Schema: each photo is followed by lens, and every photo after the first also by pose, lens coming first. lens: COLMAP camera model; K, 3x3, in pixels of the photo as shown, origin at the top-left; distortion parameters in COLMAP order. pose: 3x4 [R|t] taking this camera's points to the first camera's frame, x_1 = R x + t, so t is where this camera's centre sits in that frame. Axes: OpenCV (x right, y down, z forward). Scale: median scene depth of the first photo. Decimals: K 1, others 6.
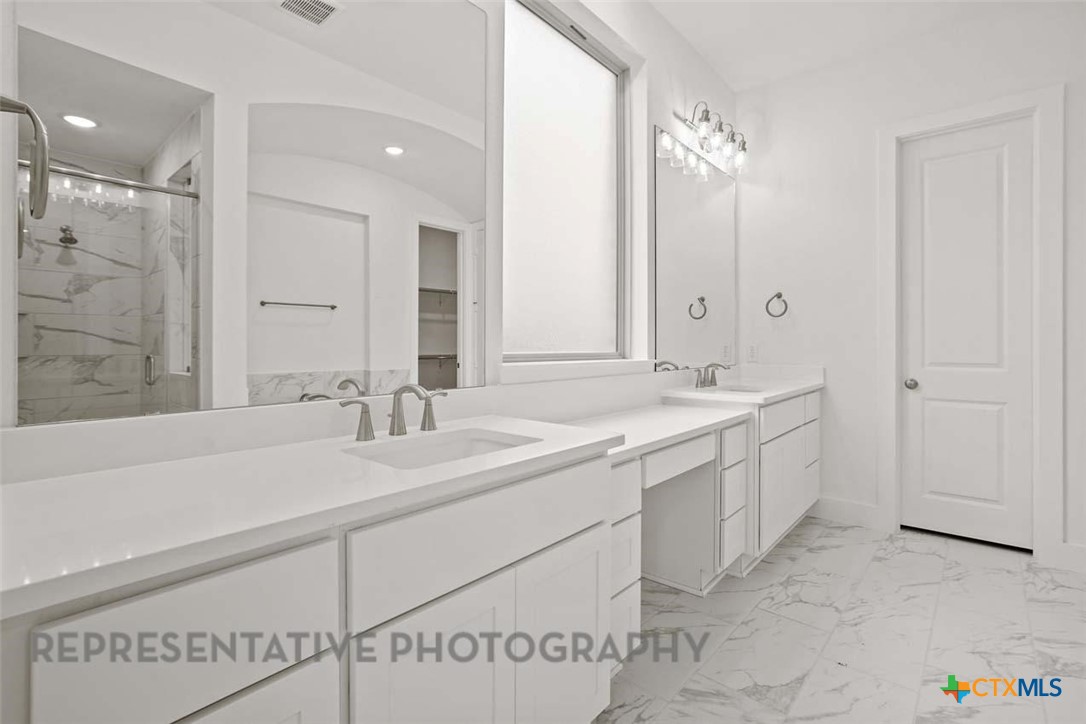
lens RADIAL K [[499.4, 0, 545.5], [0, 499.4, 345.6], [0, 0, 1]] dist [-0.027273, 0.010375]
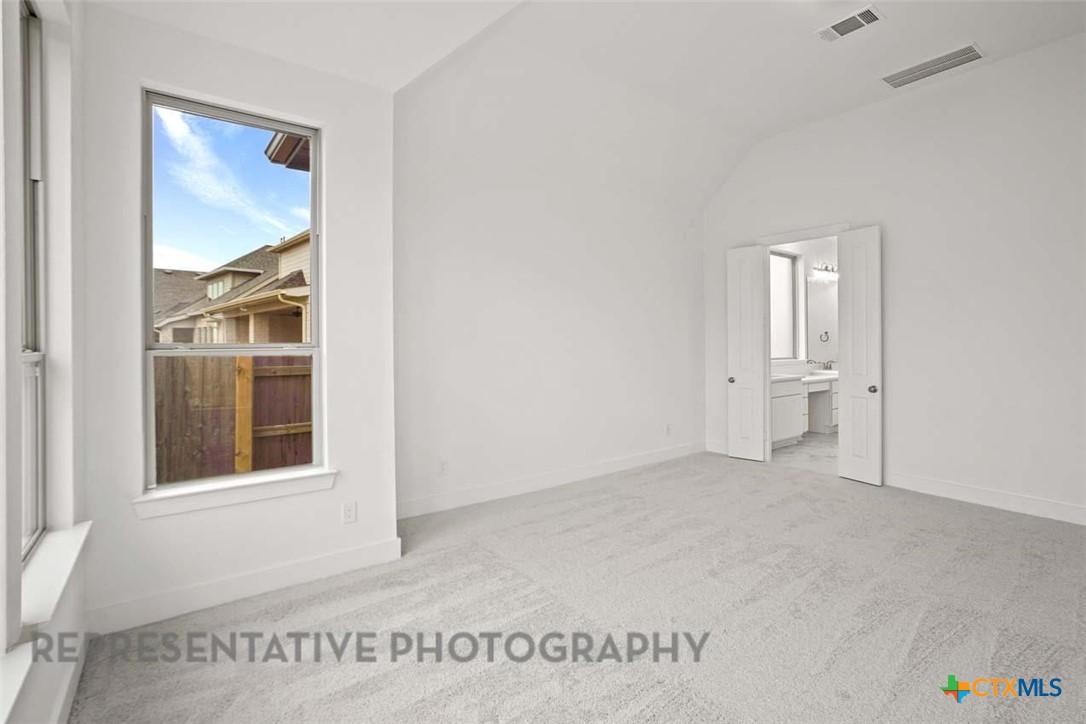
lens RADIAL K [[499.4, 0, 545.2], [0, 499.4, 352.7], [0, 0, 1]] dist [-0.027273, 0.010375]
pose [[0.975217, -0.010682, -0.220992, -0.603811], [0.011784, 0.999924, 0.003669, -0.037318], [0.220936, -0.006183, 0.975269, -2.054285]]
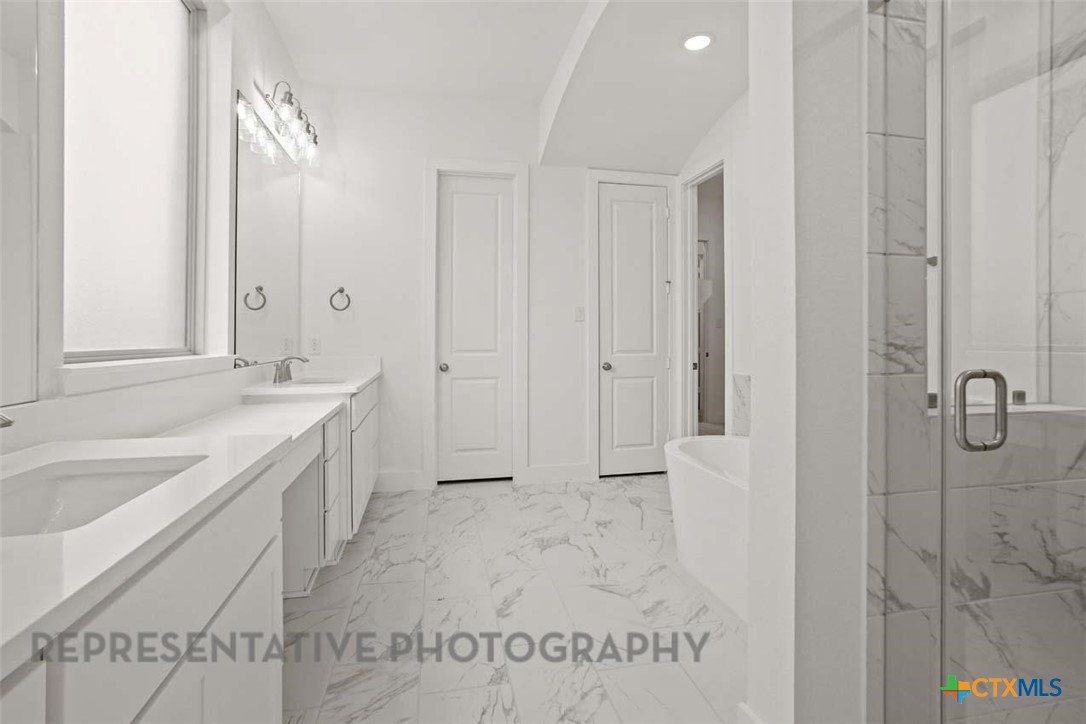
lens RADIAL K [[499.4, 0, 533.4], [0, 499.4, 339.2], [0, 0, 1]] dist [-0.027273, 0.010375]
pose [[0.614356, -0.009720, 0.788969, -0.144217], [0.008886, 0.999946, 0.005400, 0.000669], [-0.788979, 0.003693, 0.614409, 0.043581]]
